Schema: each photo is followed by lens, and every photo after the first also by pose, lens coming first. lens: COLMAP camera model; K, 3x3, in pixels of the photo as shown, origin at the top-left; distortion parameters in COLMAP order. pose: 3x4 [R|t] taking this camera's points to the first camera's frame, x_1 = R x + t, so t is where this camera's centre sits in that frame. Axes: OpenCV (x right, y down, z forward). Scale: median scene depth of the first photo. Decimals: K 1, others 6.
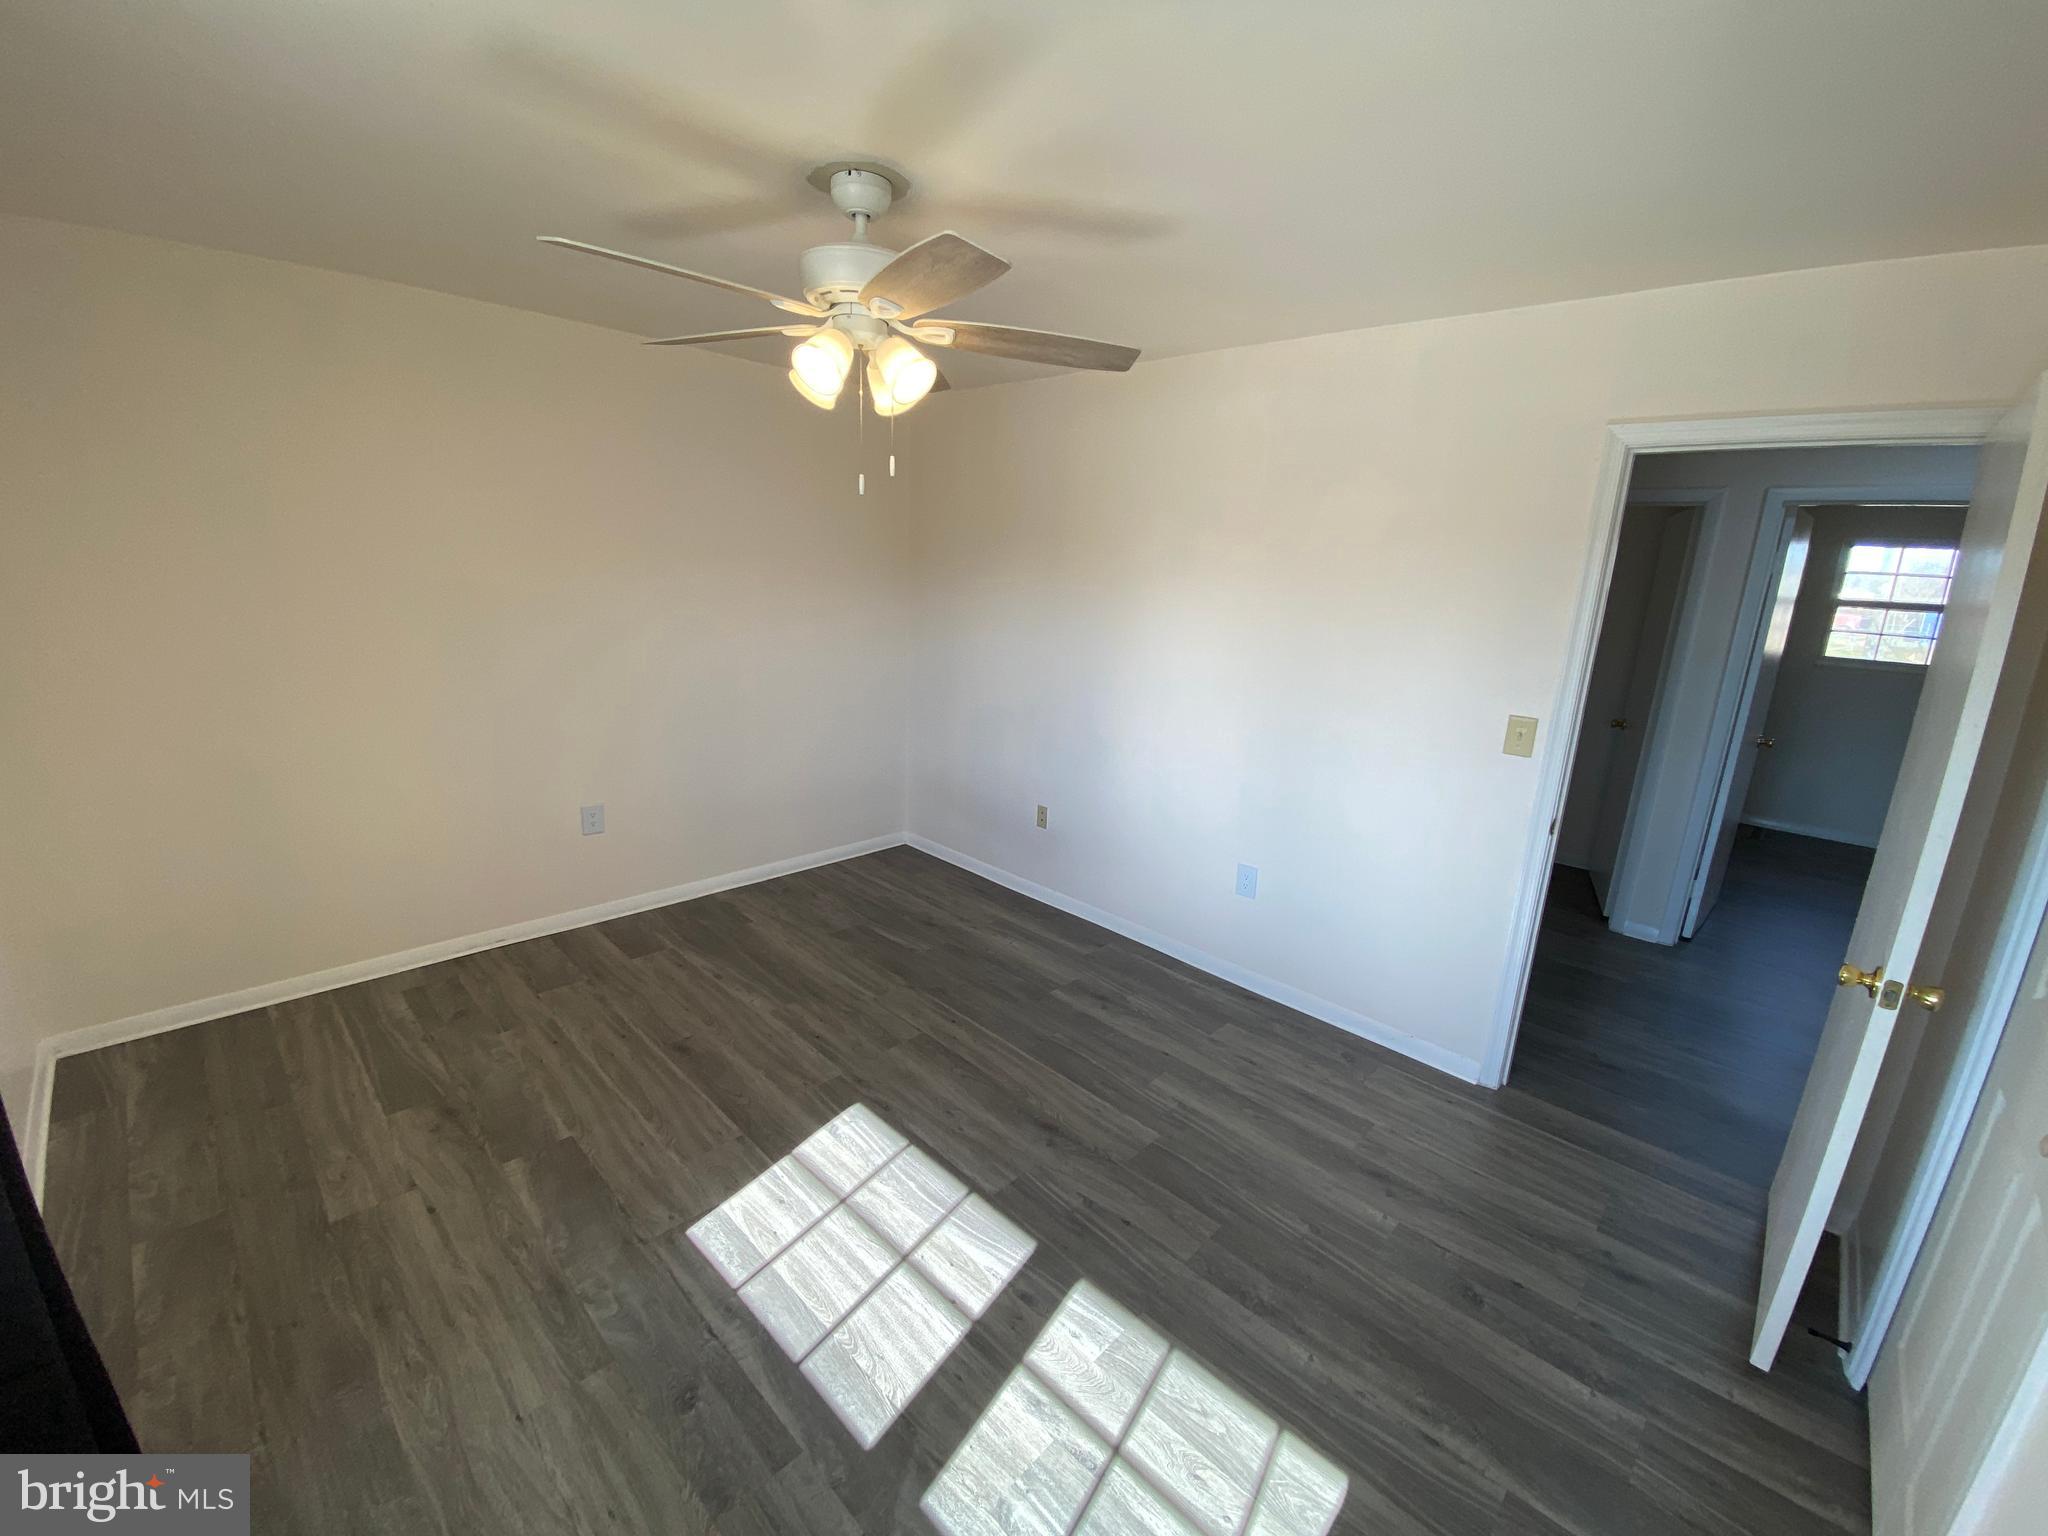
lens RADIAL K [[836.7, 0, 1040.6], [0, 836.7, 775.3], [0, 0, 1]] dist [0.017574, -0.017098]
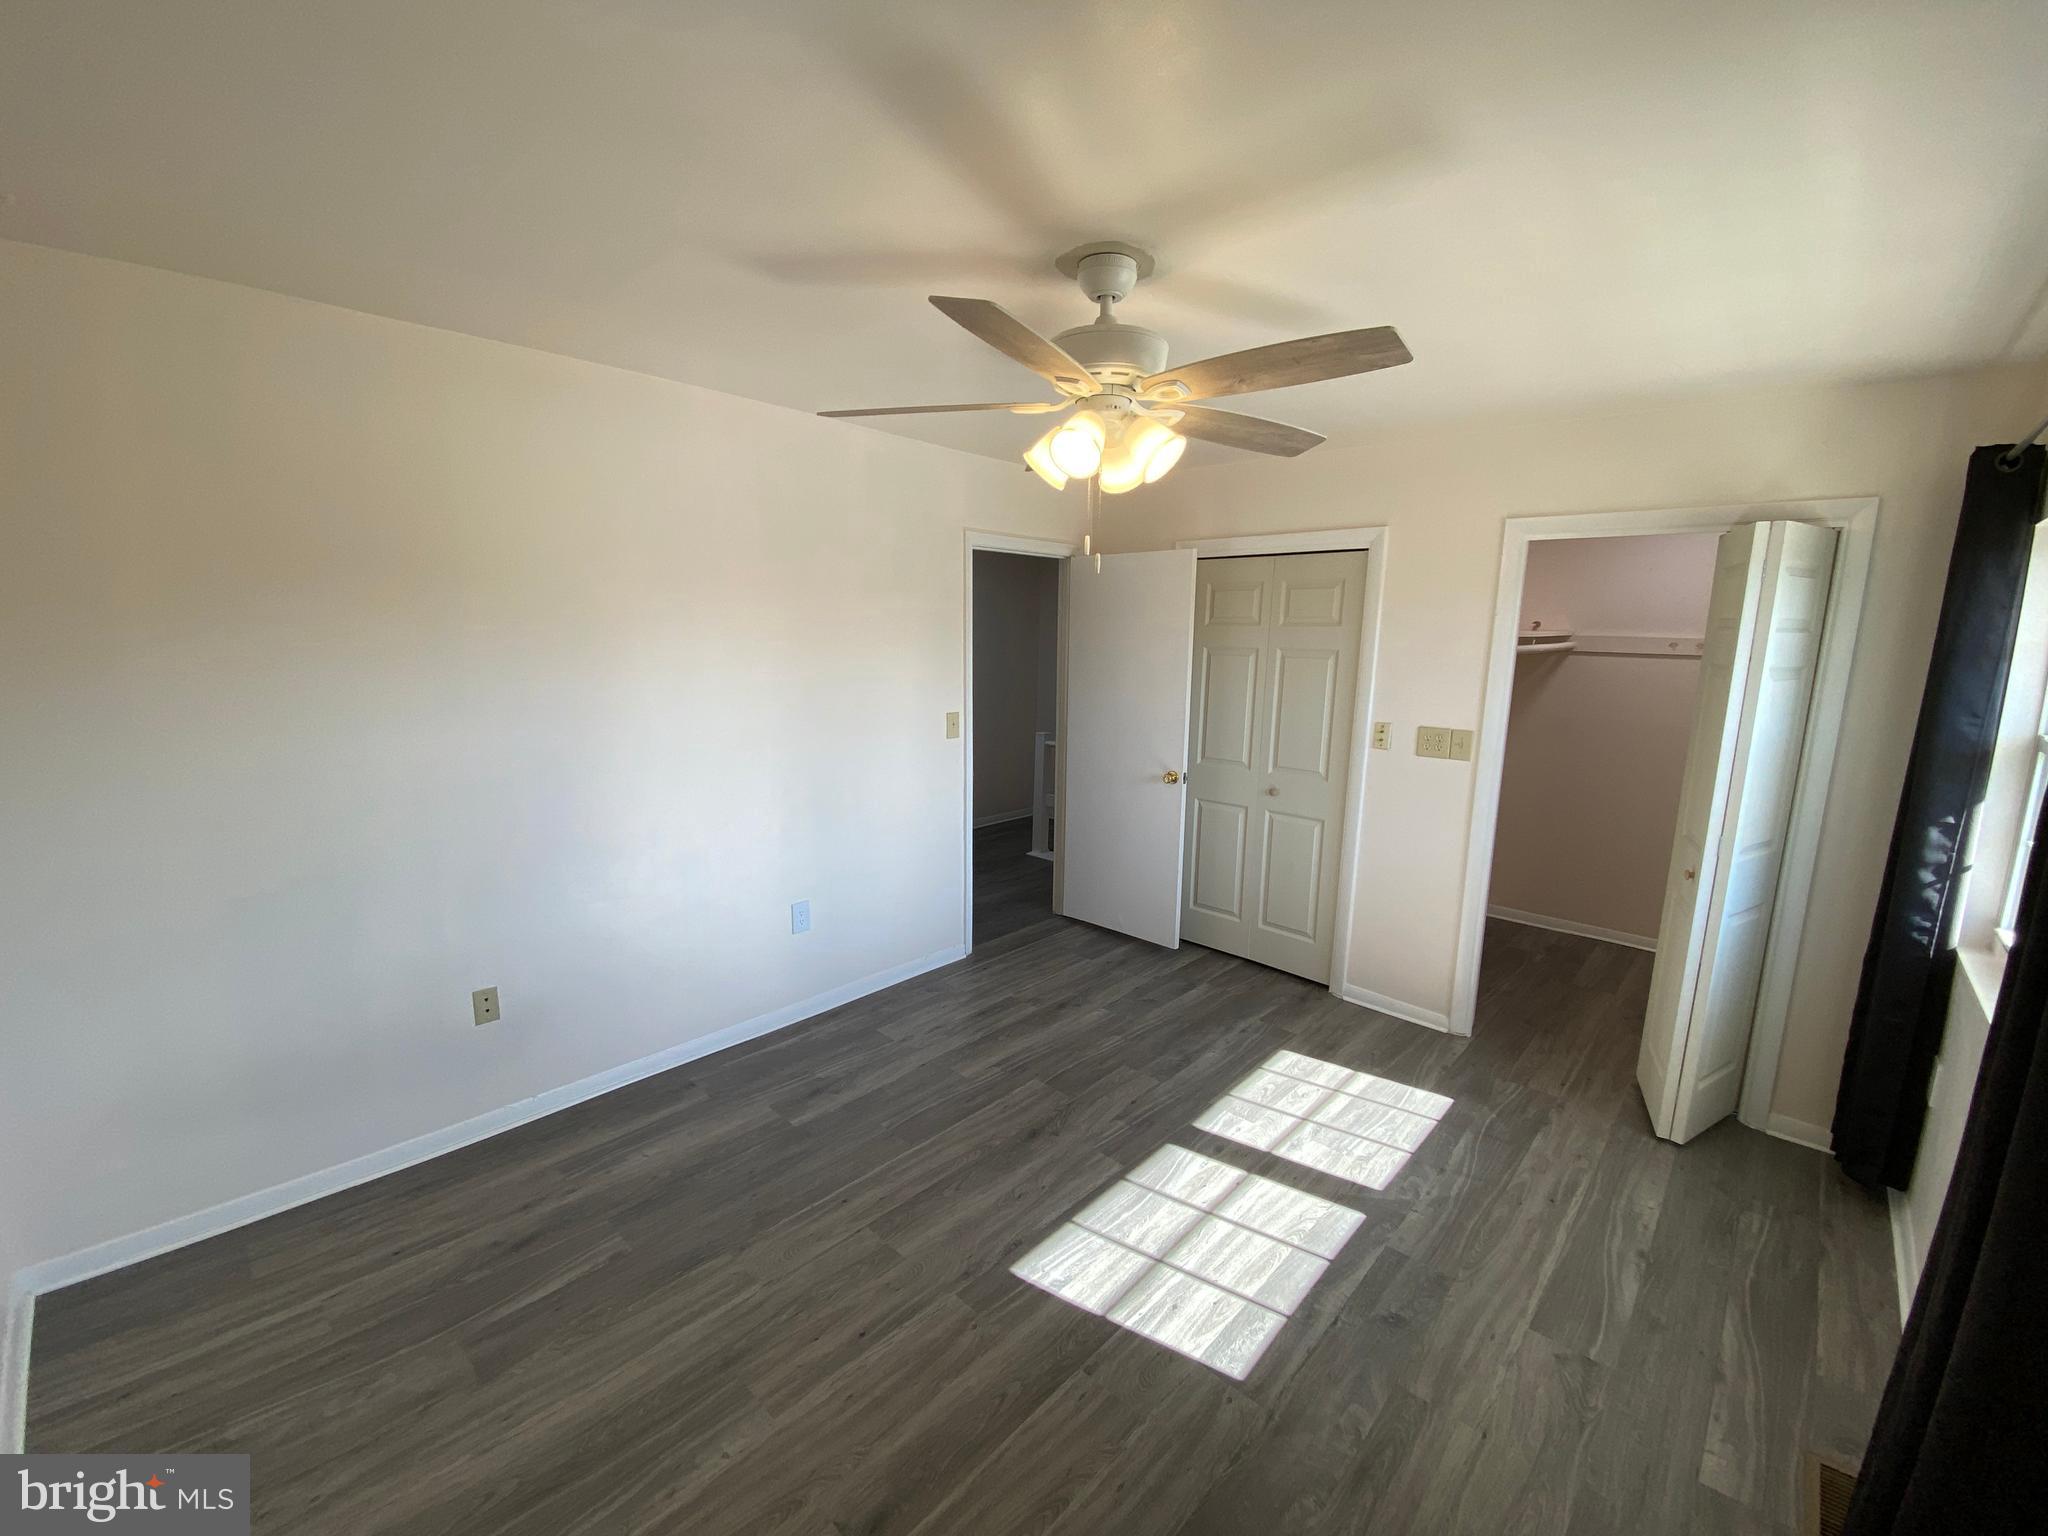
lens RADIAL K [[836.7, 0, 1016.0], [0, 836.7, 740.1], [0, 0, 1]] dist [0.017574, -0.017098]
pose [[-0.000805, -0.182276, 0.983247, -1.056981], [0.229874, 0.956883, 0.177577, -0.297564], [-0.973220, 0.226166, 0.041130, 0.929674]]
